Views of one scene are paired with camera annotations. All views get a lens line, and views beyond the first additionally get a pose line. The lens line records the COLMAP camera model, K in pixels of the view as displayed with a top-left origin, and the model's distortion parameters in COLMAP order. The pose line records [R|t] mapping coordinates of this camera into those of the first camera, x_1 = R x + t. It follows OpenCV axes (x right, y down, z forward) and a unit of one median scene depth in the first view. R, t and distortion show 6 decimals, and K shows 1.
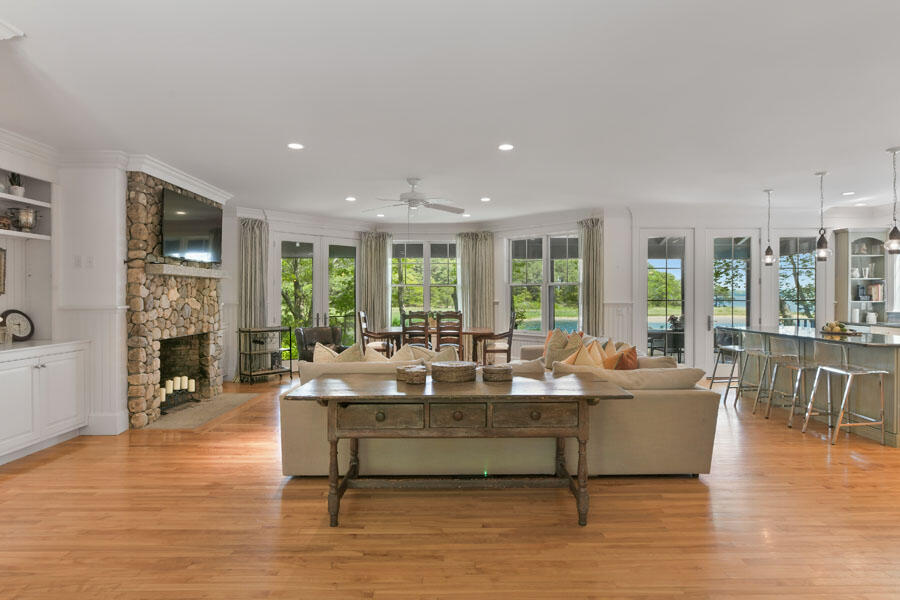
lens RADIAL K [[478.3, 0, 455.0], [0, 478.3, 295.5], [0, 0, 1]] dist [-0.007650, 0.003020]
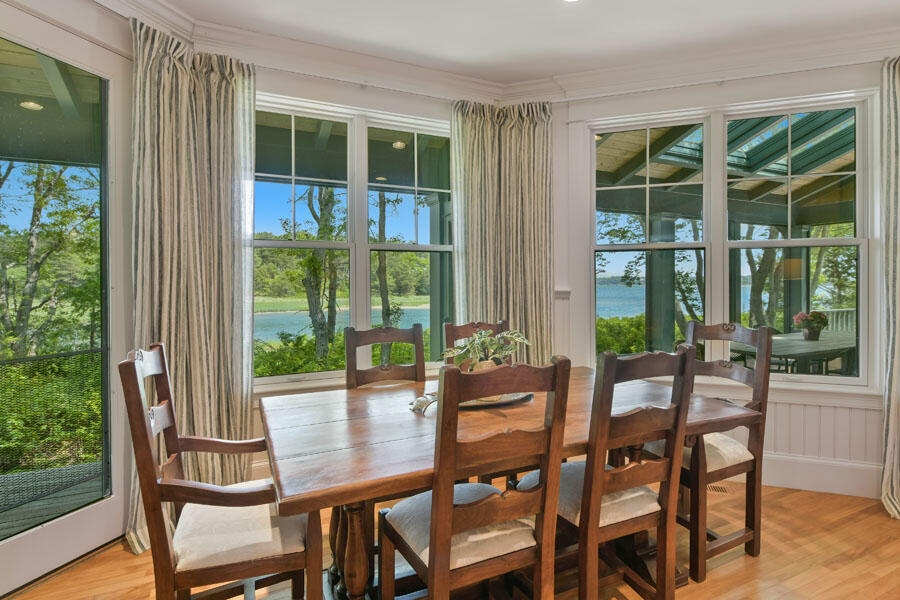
lens RADIAL K [[451.3, 0, 449.7], [0, 451.3, 292.9], [0, 0, 1]] dist [-0.006136, 0.000675]
pose [[0.911055, -0.009961, 0.412164, -0.177287], [0.001896, 0.999799, 0.019972, 0.007911], [-0.412280, -0.017414, 0.910891, 0.887853]]
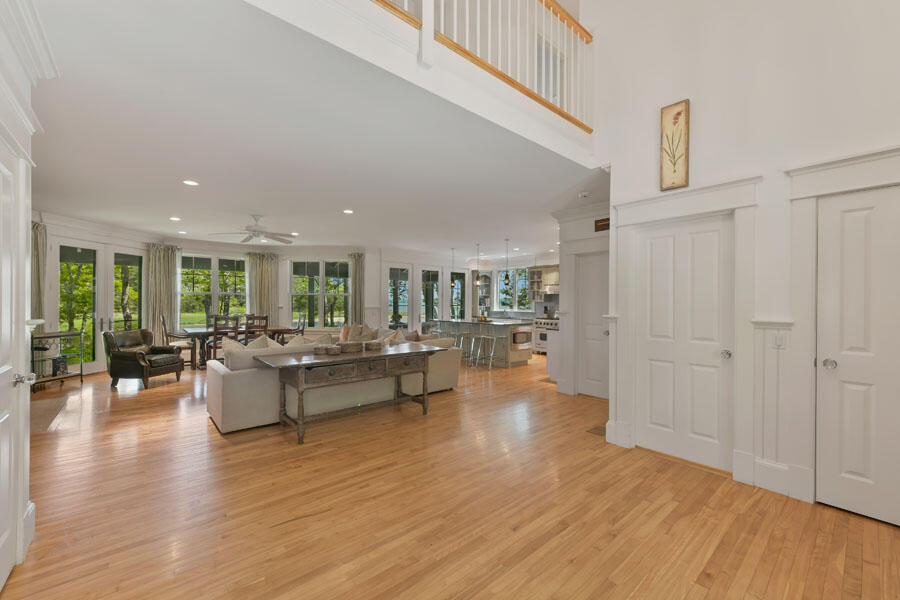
lens RADIAL K [[362.1, 0, 452.9], [0, 362.1, 304.5], [0, 0, 1]] dist [-0.005145, 0.001017]
pose [[0.762698, 0.001699, 0.646753, -0.250293], [-0.006434, 0.999967, 0.004961, -0.001068], [-0.646723, -0.007945, 0.762684, -0.103325]]
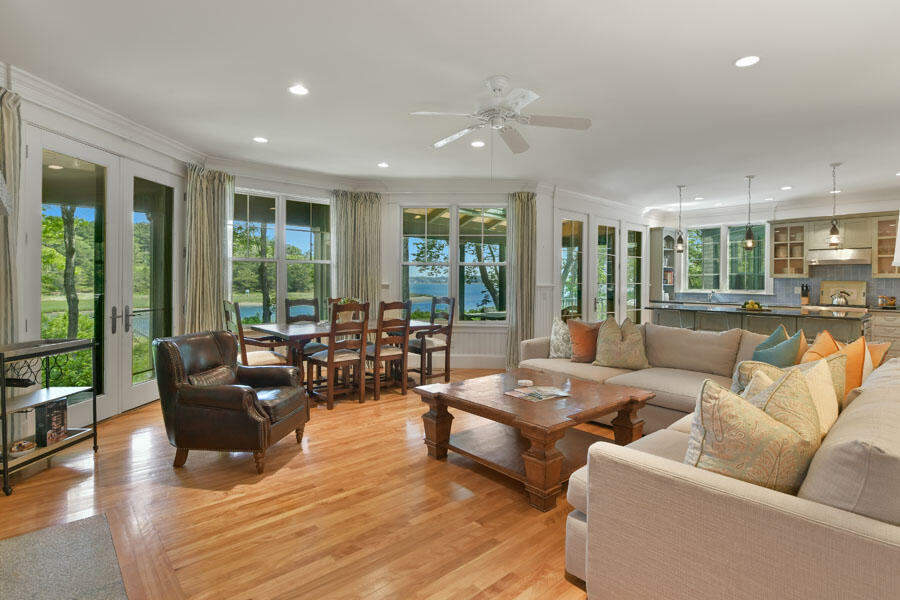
lens RADIAL K [[451.3, 0, 455.8], [0, 451.3, 283.2], [0, 0, 1]] dist [-0.006136, 0.000675]
pose [[0.747081, 0.002604, 0.664728, -0.392717], [-0.007169, 0.999966, 0.004141, 0.008088], [-0.664695, -0.007859, 0.747074, 0.472891]]
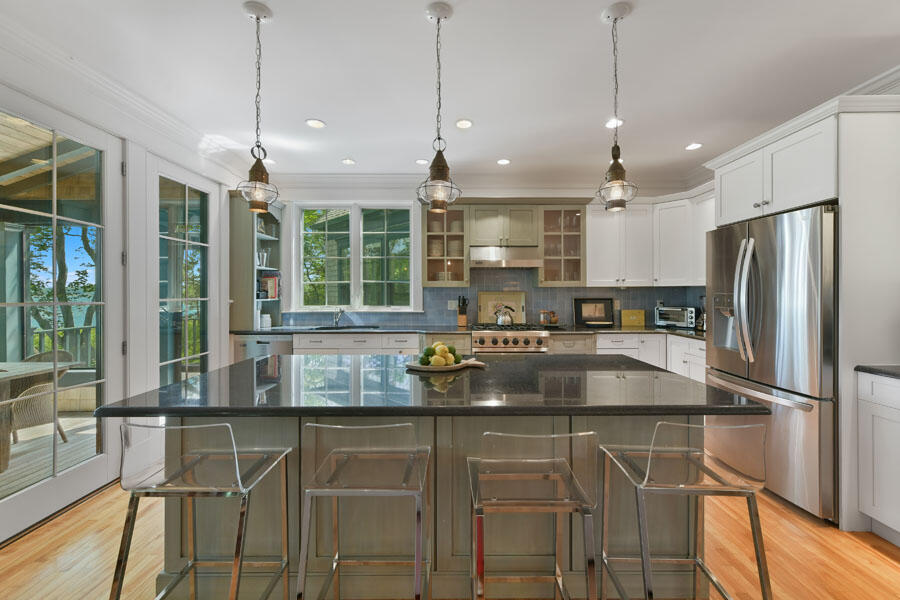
lens RADIAL K [[362.1, 0, 452.6], [0, 362.1, 293.0], [0, 0, 1]] dist [-0.005145, 0.001017]
pose [[0.007799, -0.002677, 0.999966, 0.319653], [0.002962, 0.999992, 0.002654, 0.001846], [-0.999965, 0.002942, 0.007807, 0.724367]]
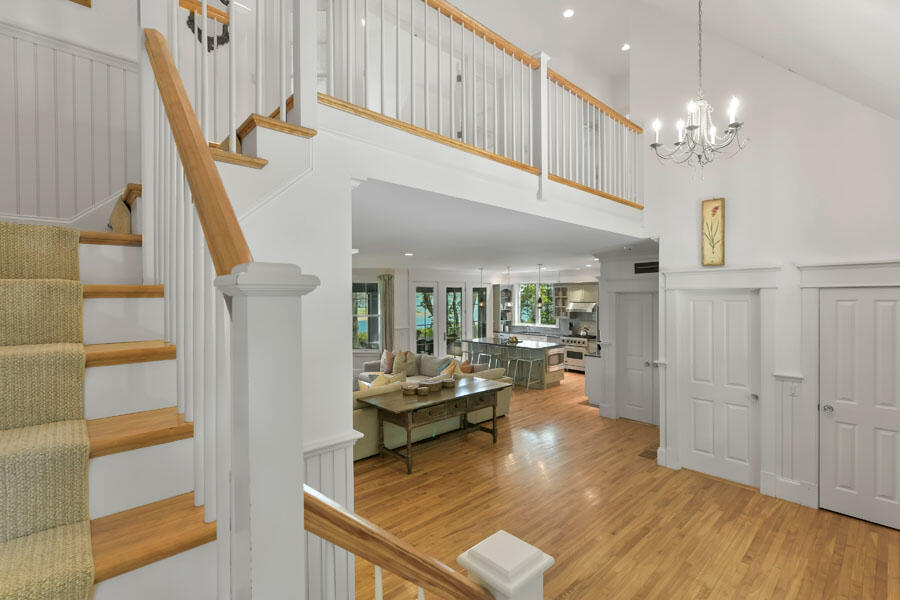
lens RADIAL K [[409.4, 0, 454.1], [0, 409.4, 301.0], [0, 0, 1]] dist [-0.004107, -0.001324]
pose [[0.739183, -0.011488, 0.673407, -0.472320], [0.005922, 0.999927, 0.010558, -0.092166], [-0.673479, -0.003816, 0.739196, -0.136915]]
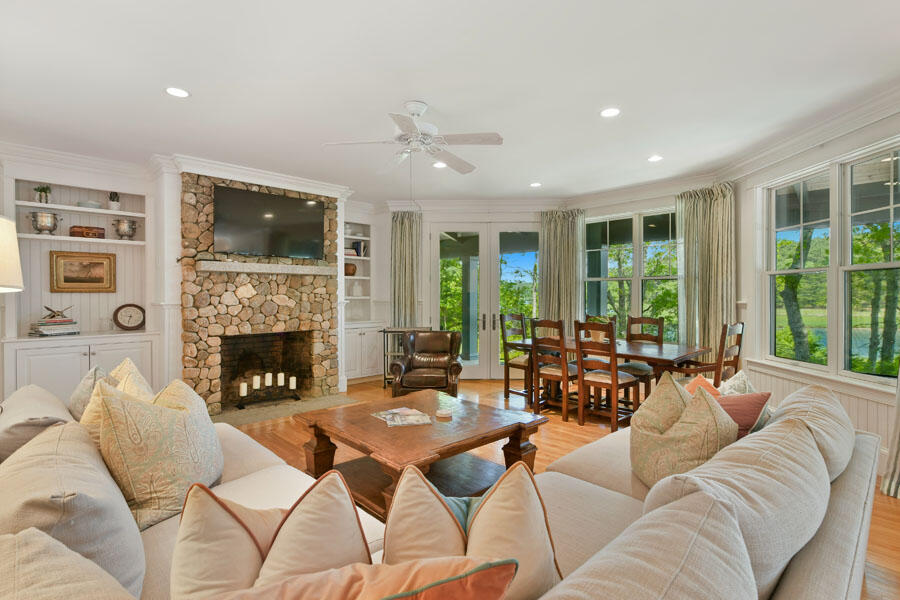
lens RADIAL K [[430.1, 0, 449.6], [0, 430.1, 297.5], [0, 0, 1]] dist [-0.008478, 0.000778]
pose [[0.689966, 0.003491, -0.723833, 0.265490], [-0.000585, 0.999991, 0.004266, 0.004837], [0.723842, -0.002520, 0.689962, 0.503369]]
